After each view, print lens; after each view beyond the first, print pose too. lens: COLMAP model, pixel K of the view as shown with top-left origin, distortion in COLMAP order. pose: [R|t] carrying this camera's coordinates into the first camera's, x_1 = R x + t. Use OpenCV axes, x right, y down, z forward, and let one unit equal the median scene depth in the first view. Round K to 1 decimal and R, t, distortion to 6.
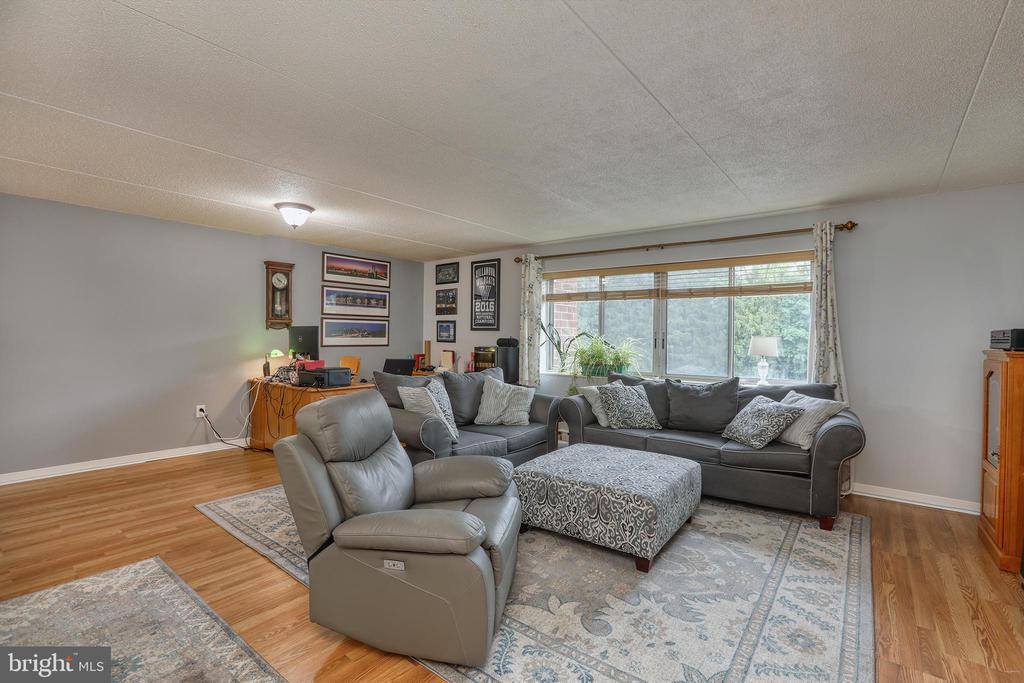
lens RADIAL K [[466.3, 0, 520.1], [0, 466.3, 339.6], [0, 0, 1]] dist [-0.029902, 0.004054]
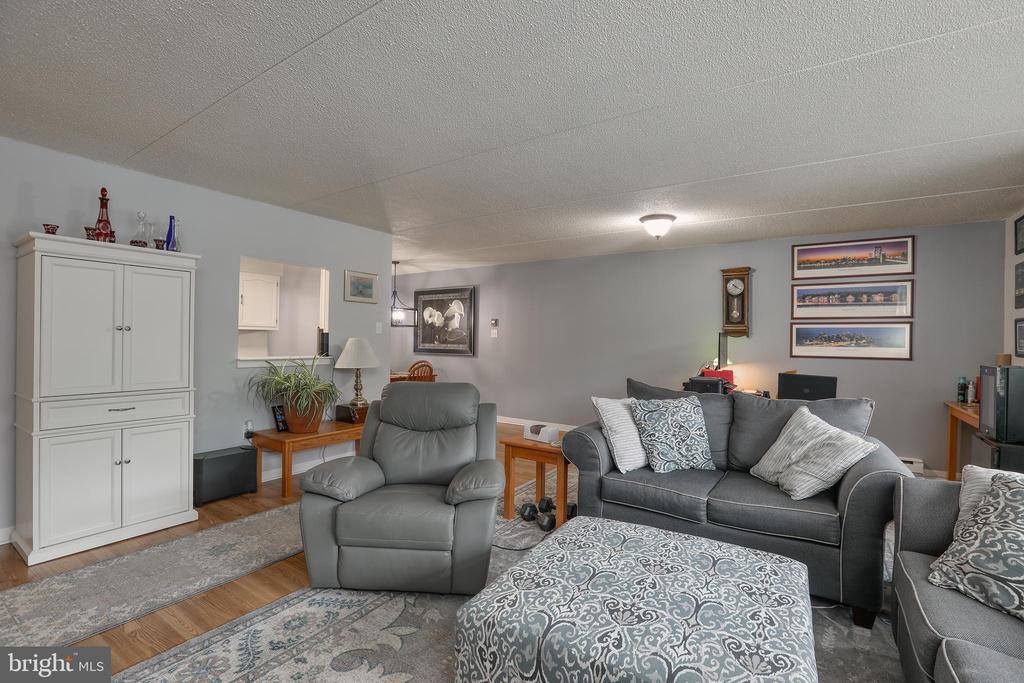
lens RADIAL K [[466.3, 0, 518.3], [0, 466.3, 341.6], [0, 0, 1]] dist [-0.029902, 0.004054]
pose [[0.080842, -0.005048, -0.996714, 0.407852], [-0.018991, 0.999798, -0.006604, 0.002319], [0.996546, 0.019462, 0.080730, 0.468828]]
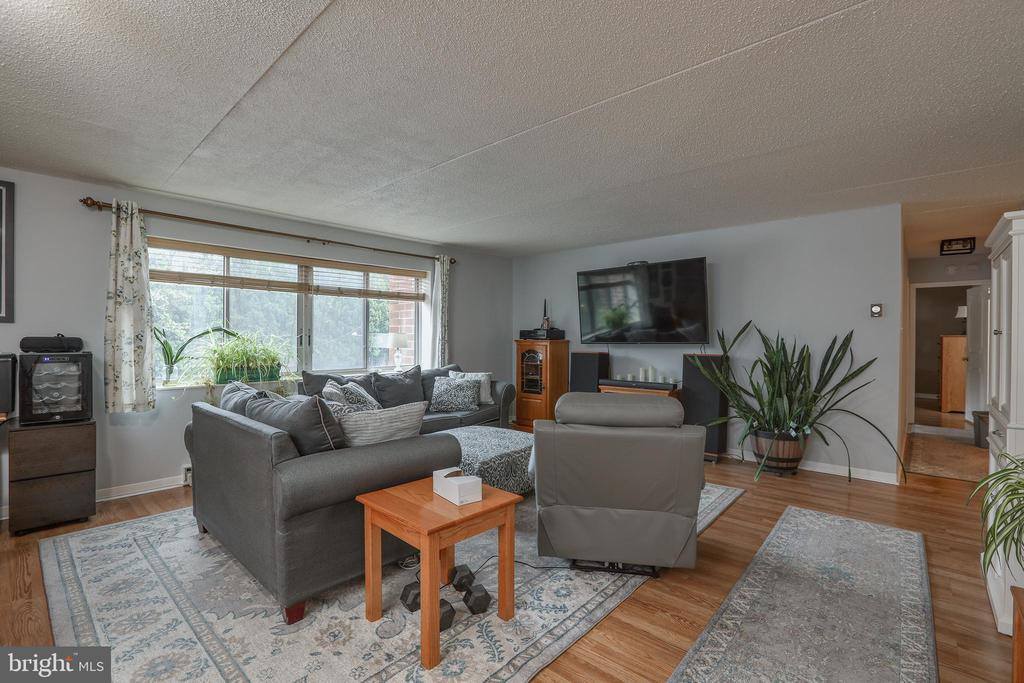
lens RADIAL K [[466.3, 0, 511.1], [0, 466.3, 338.6], [0, 0, 1]] dist [-0.029902, 0.004054]
pose [[0.067398, -0.023175, 0.997457, -0.596592], [-0.000352, 0.999730, 0.023251, -0.016399], [-0.997726, -0.001918, 0.067372, 0.487476]]
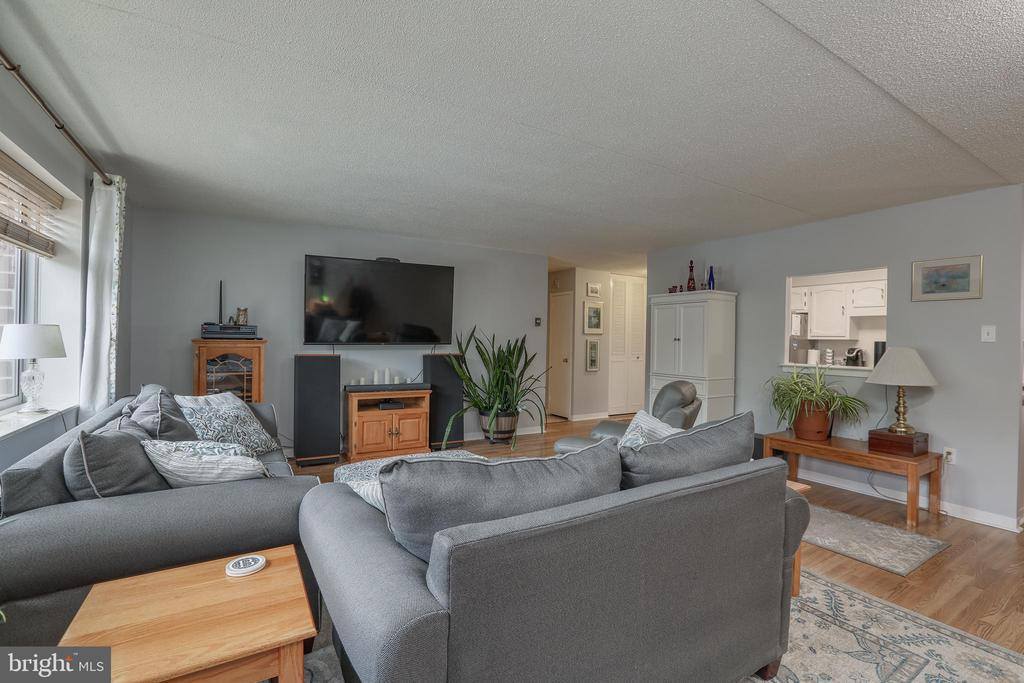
lens RADIAL K [[466.3, 0, 512.7], [0, 466.3, 338.4], [0, 0, 1]] dist [-0.029902, 0.004054]
pose [[-0.934775, -0.025497, 0.354324, -0.166505], [-0.026965, 0.999636, 0.000795, -0.002748], [-0.354216, -0.008812, -0.935122, 1.052460]]
